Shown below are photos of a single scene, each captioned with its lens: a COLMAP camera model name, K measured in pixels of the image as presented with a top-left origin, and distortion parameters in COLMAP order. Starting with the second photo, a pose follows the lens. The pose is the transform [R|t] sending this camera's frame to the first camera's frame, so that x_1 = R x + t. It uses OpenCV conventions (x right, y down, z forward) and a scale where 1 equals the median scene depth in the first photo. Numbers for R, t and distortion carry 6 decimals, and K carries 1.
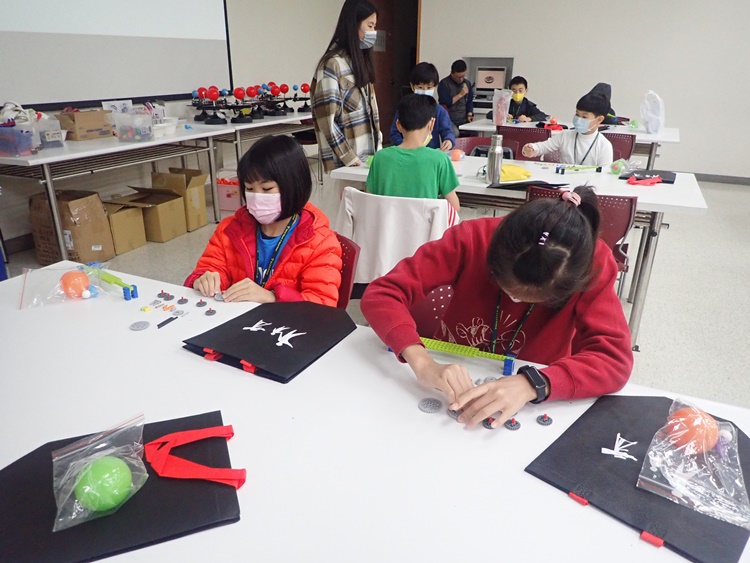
lens RADIAL K [[556.7, 0, 371.1], [0, 556.7, 283.0], [0, 0, 1]] dist [0.003836, 0.002990]
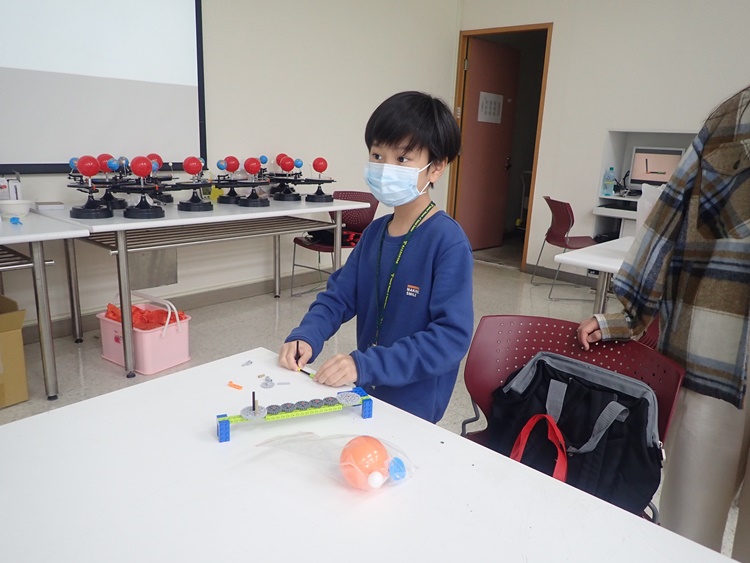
lens RADIAL K [[559.5, 0, 371.6], [0, 559.5, 281.1], [0, 0, 1]] dist [0.002334, 0.002370]
pose [[0.956505, 0.104683, -0.272286, 0.187032], [-0.140601, 0.983260, -0.115890, -0.243200], [0.255596, 0.149133, 0.955212, 0.672497]]
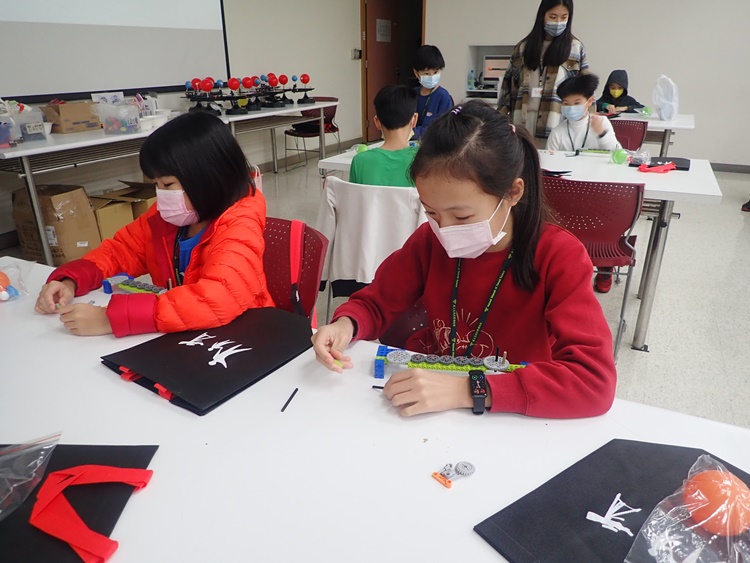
lens RADIAL K [[559.5, 0, 371.6], [0, 559.5, 281.1], [0, 0, 1]] dist [0.002334, 0.002370]
pose [[0.999727, -0.004968, -0.022836, 0.028527], [0.005055, 0.999980, 0.003756, -0.000132], [0.022817, -0.003870, 0.999732, 0.039614]]
